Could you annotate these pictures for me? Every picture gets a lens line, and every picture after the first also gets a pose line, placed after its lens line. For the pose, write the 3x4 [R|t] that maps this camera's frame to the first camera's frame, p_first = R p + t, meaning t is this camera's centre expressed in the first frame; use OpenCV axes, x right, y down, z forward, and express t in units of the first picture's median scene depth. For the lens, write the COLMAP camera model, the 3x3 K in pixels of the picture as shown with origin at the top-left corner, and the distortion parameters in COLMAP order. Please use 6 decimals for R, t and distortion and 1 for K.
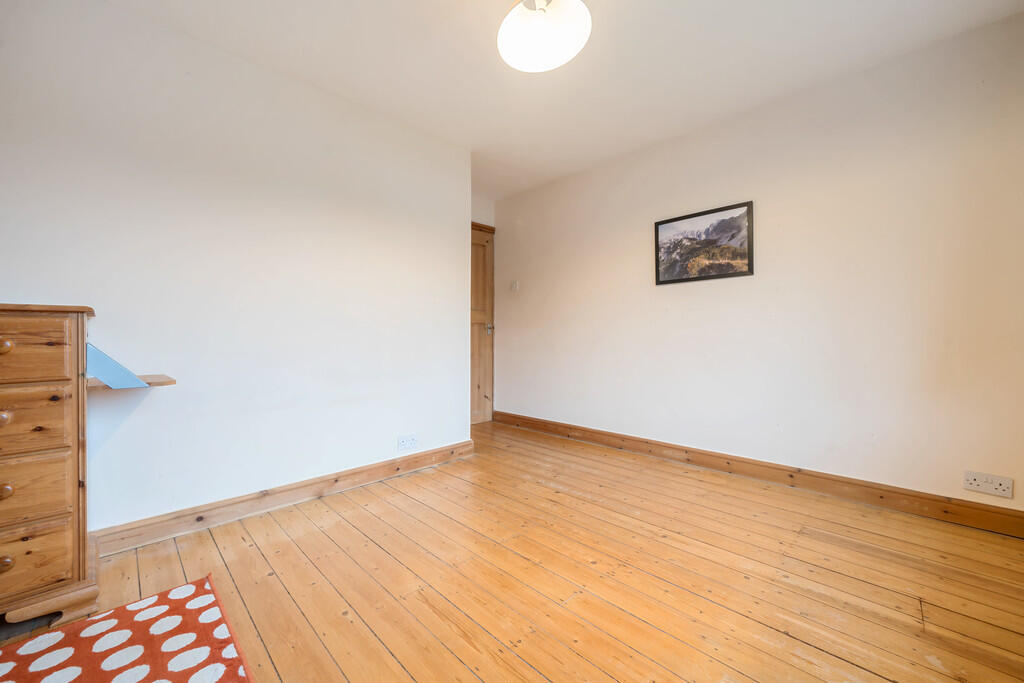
lens RADIAL K [[405.1, 0, 517.9], [0, 405.1, 337.3], [0, 0, 1]] dist [0.000041, -0.000263]
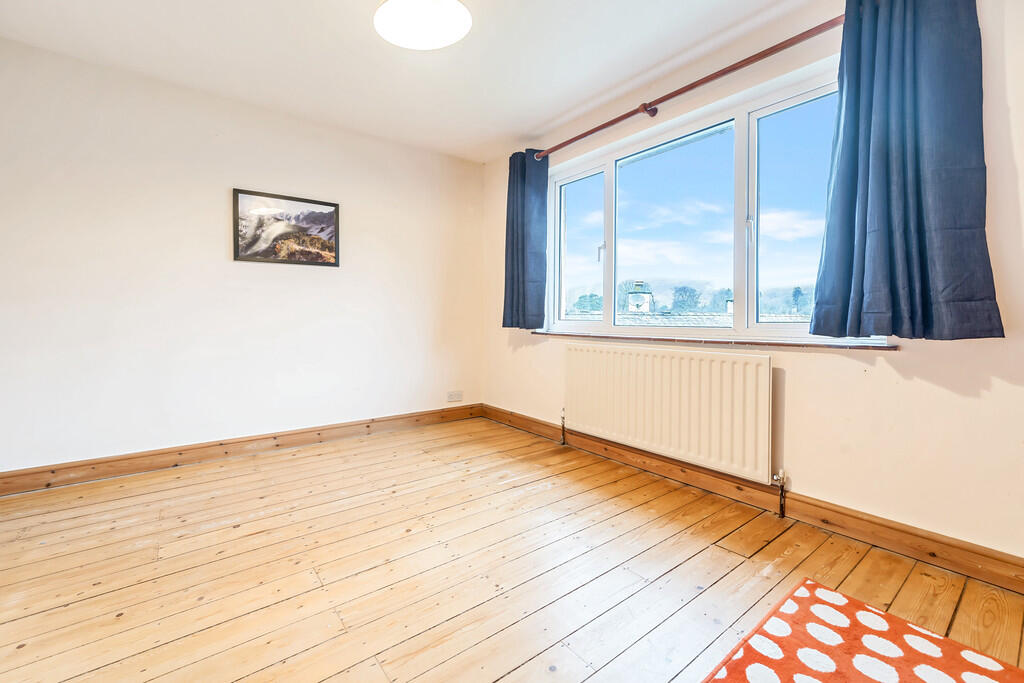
lens RADIAL K [[405.1, 0, 474.2], [0, 405.1, 325.6], [0, 0, 1]] dist [0.000041, -0.000263]
pose [[0.183967, -0.008234, 0.982898, -0.500924], [0.005345, 0.999959, 0.007377, 0.009756], [-0.982918, 0.003897, 0.184003, 0.393166]]
